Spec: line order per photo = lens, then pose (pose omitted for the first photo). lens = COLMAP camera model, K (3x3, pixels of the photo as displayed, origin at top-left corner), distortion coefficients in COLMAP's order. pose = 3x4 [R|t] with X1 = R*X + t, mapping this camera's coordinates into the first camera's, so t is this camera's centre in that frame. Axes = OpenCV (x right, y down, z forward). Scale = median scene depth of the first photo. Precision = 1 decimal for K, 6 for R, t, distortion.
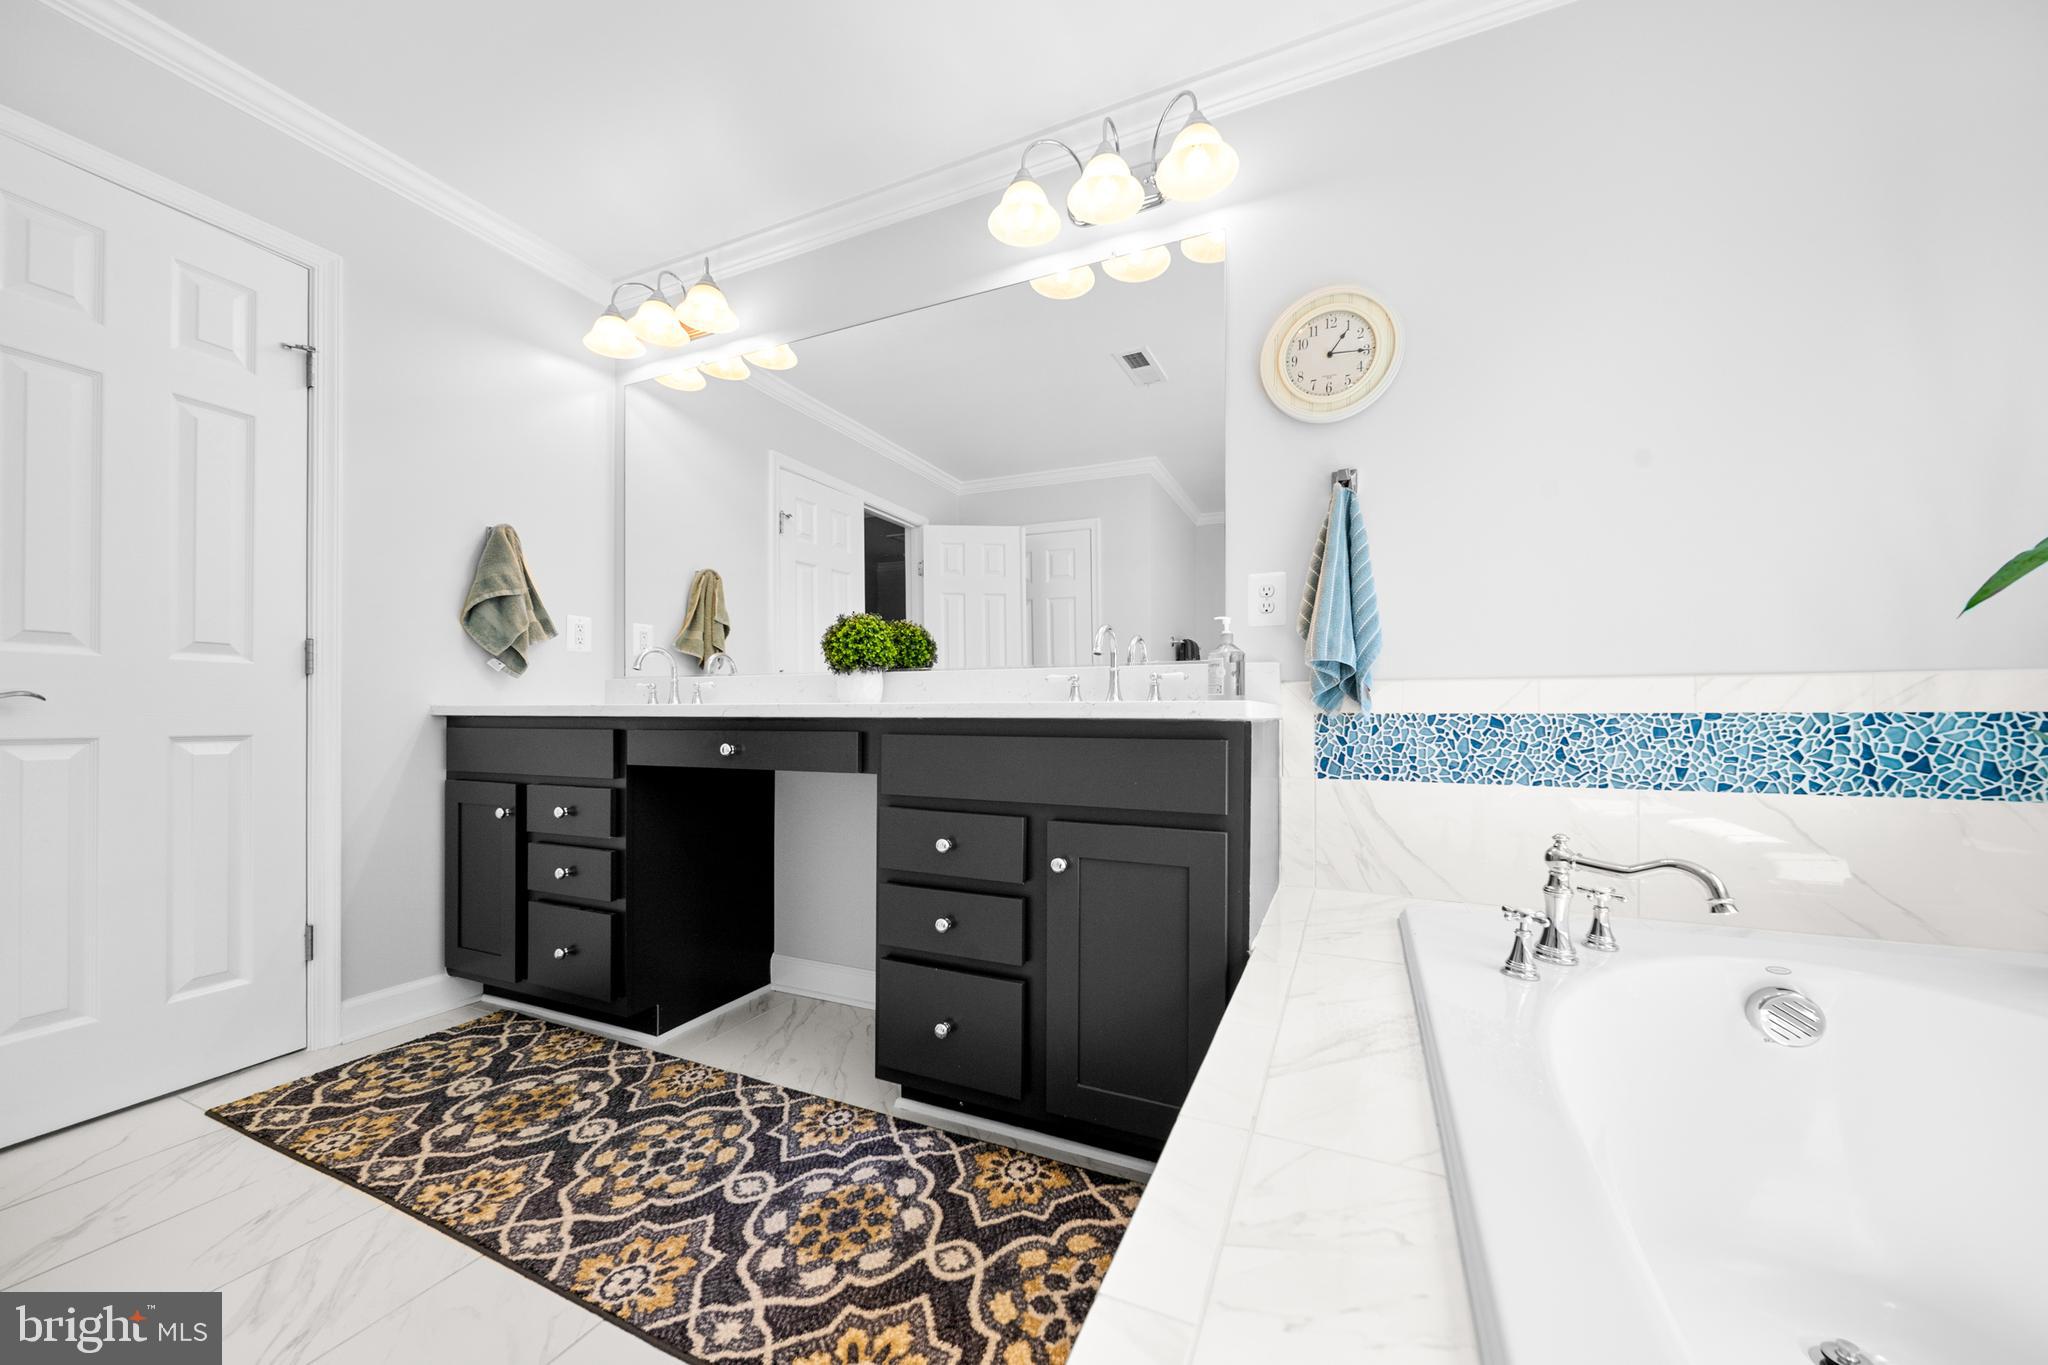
lens RADIAL K [[737.6, 0, 1028.1], [0, 737.6, 715.2], [0, 0, 1]] dist [0.000285, -0.000046]
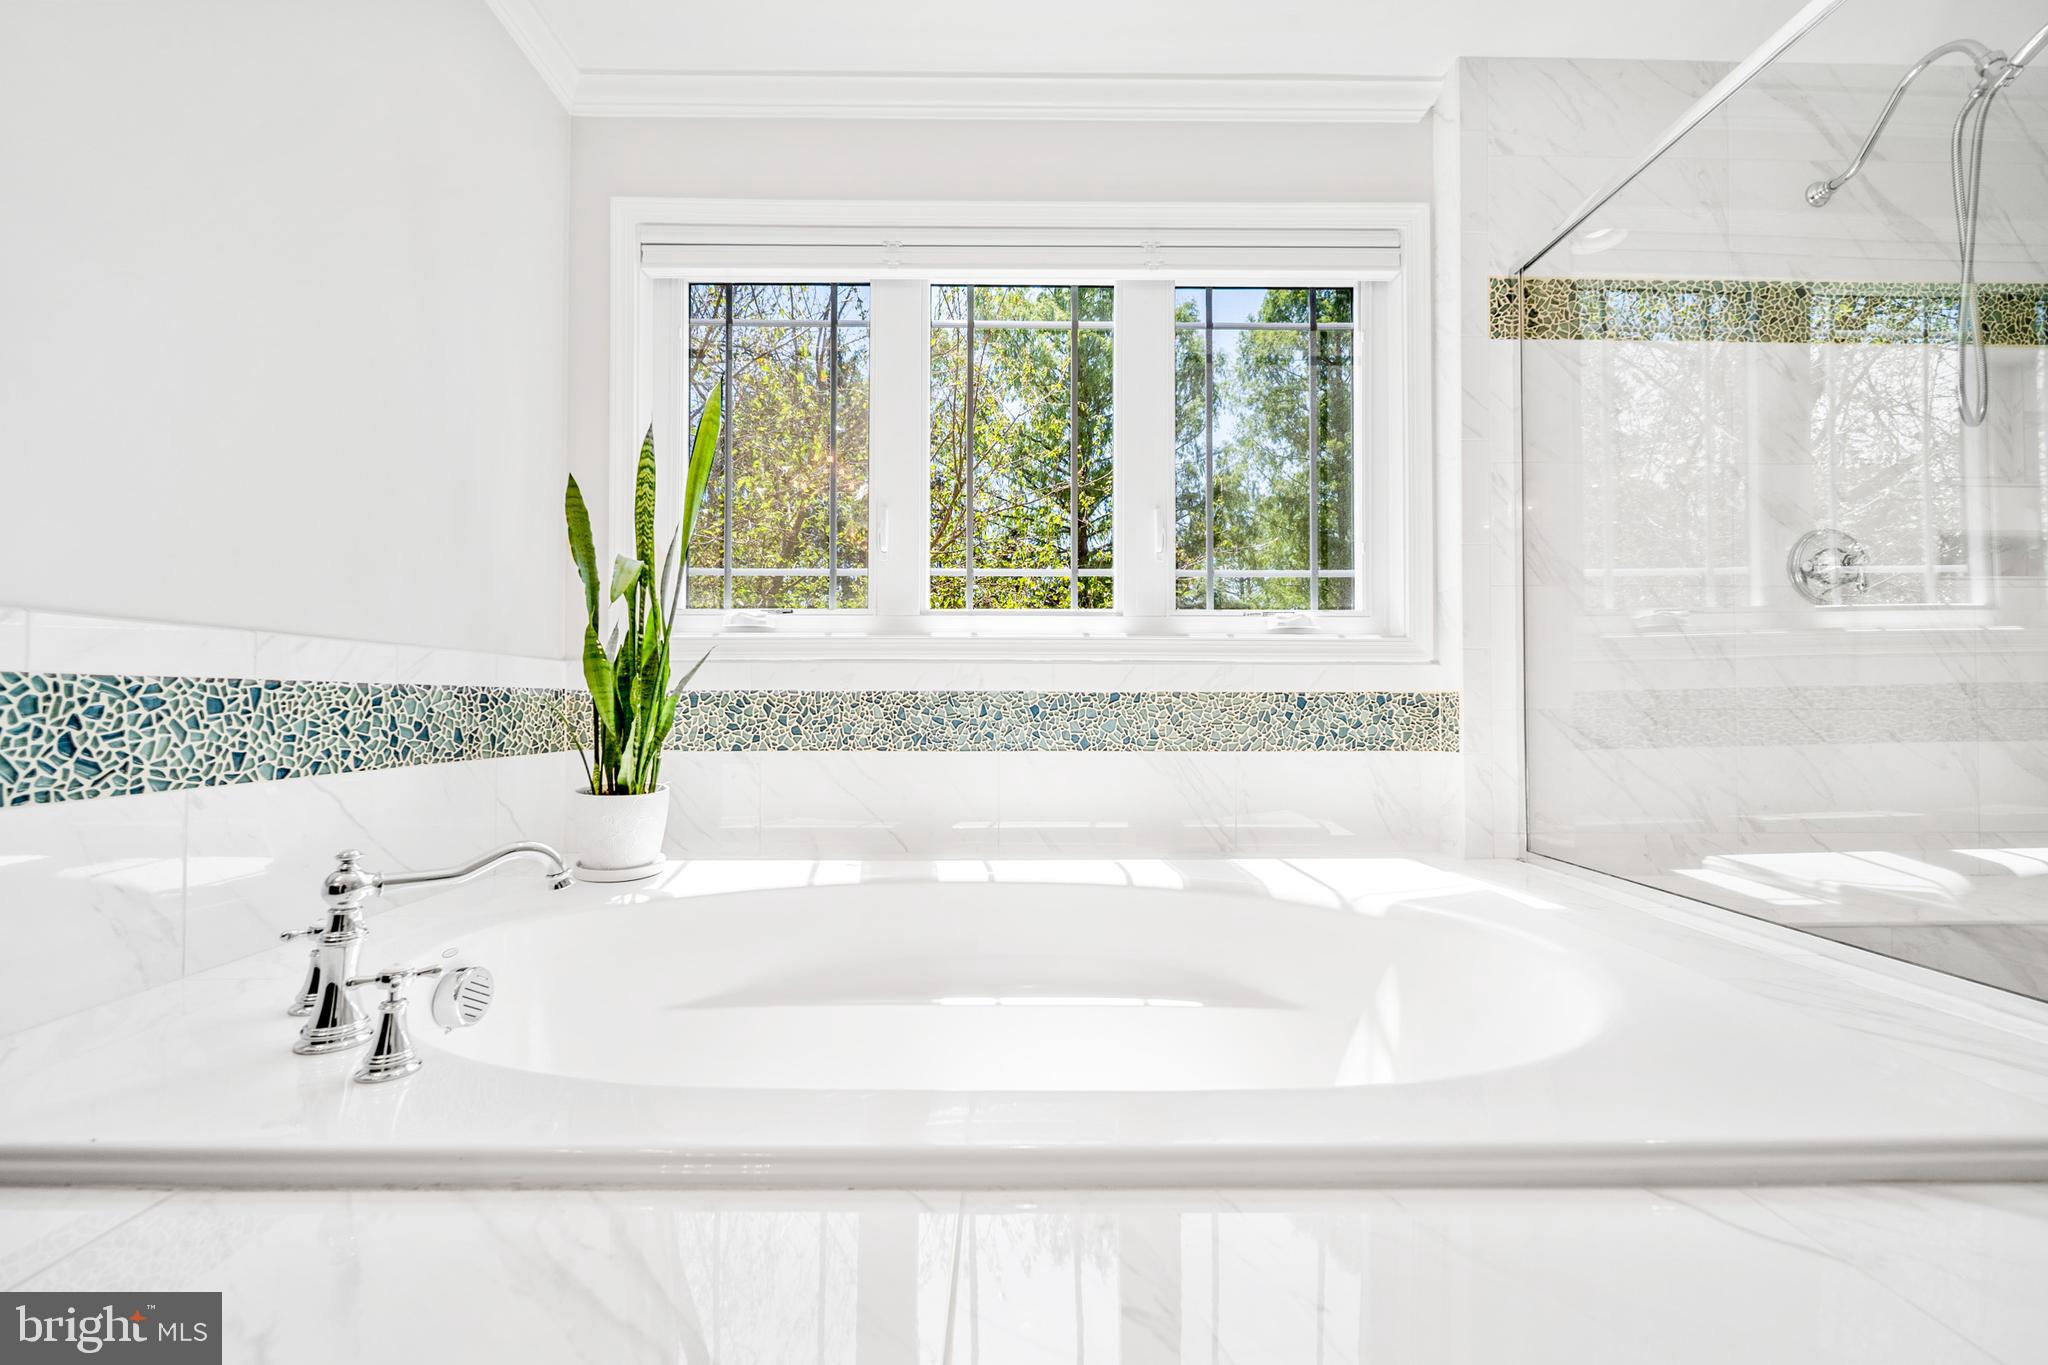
lens RADIAL K [[722.1, 0, 1020.5], [0, 722.1, 695.6], [0, 0, 1]] dist [0.002006, -0.002575]
pose [[-0.419715, 0.012460, 0.907571, -0.110265], [-0.000036, 0.999906, -0.013744, 0.023703], [-0.907656, -0.005802, -0.419675, 0.590125]]
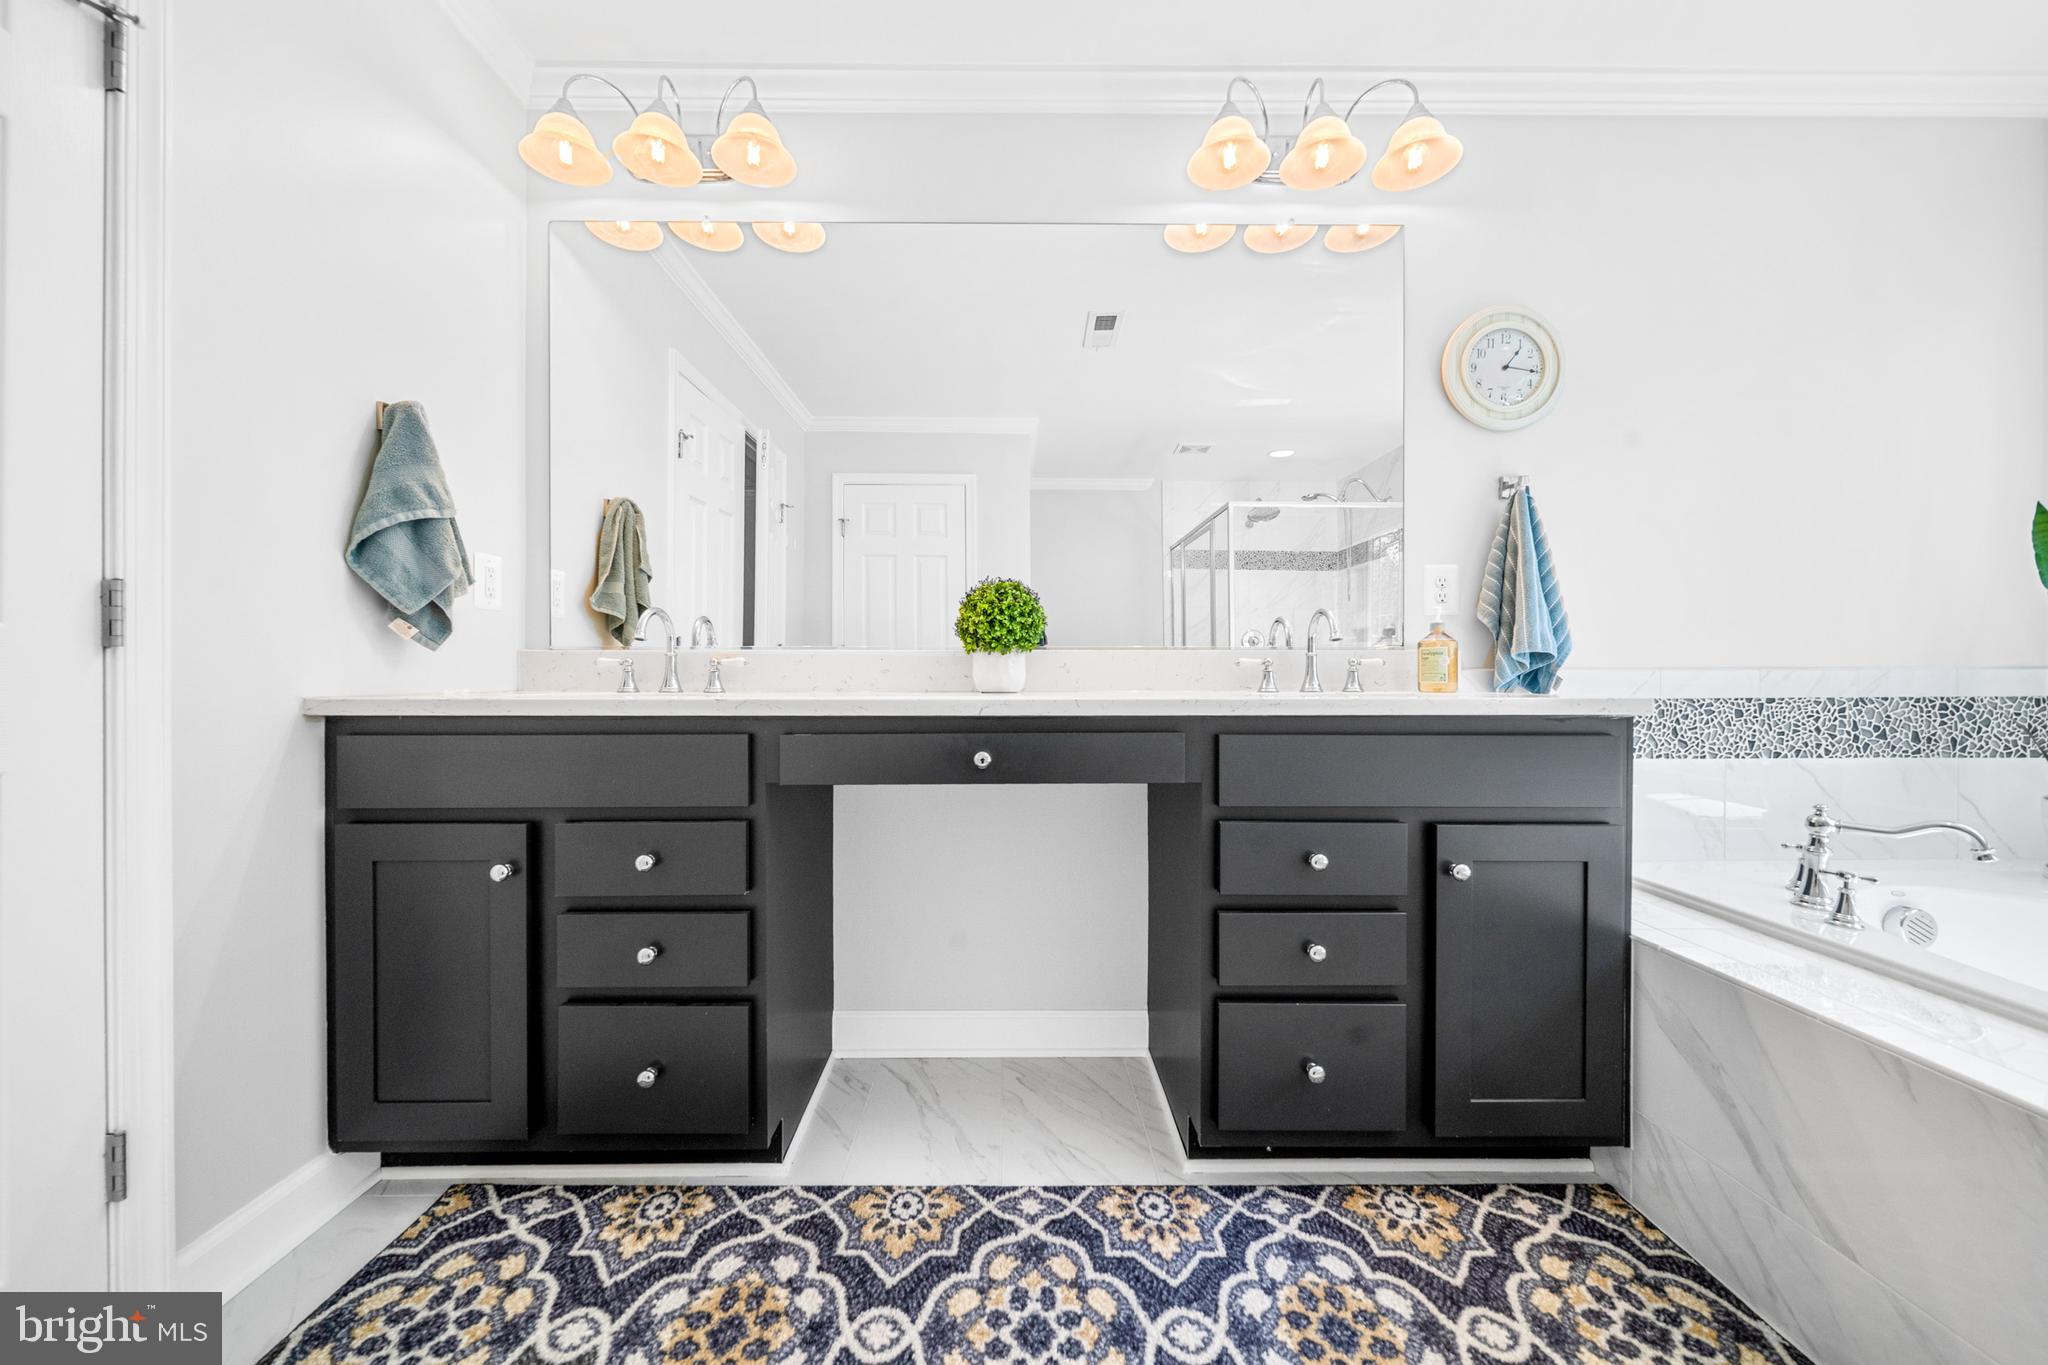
lens RADIAL K [[743.6, 0, 1017.3], [0, 743.6, 679.7], [0, 0, 1]] dist [-0.000626, -0.000783]
pose [[0.909470, -0.004467, 0.415745, -0.818628], [0.002603, 0.999984, 0.005049, -0.044818], [-0.415761, -0.003510, 0.909467, 0.356158]]
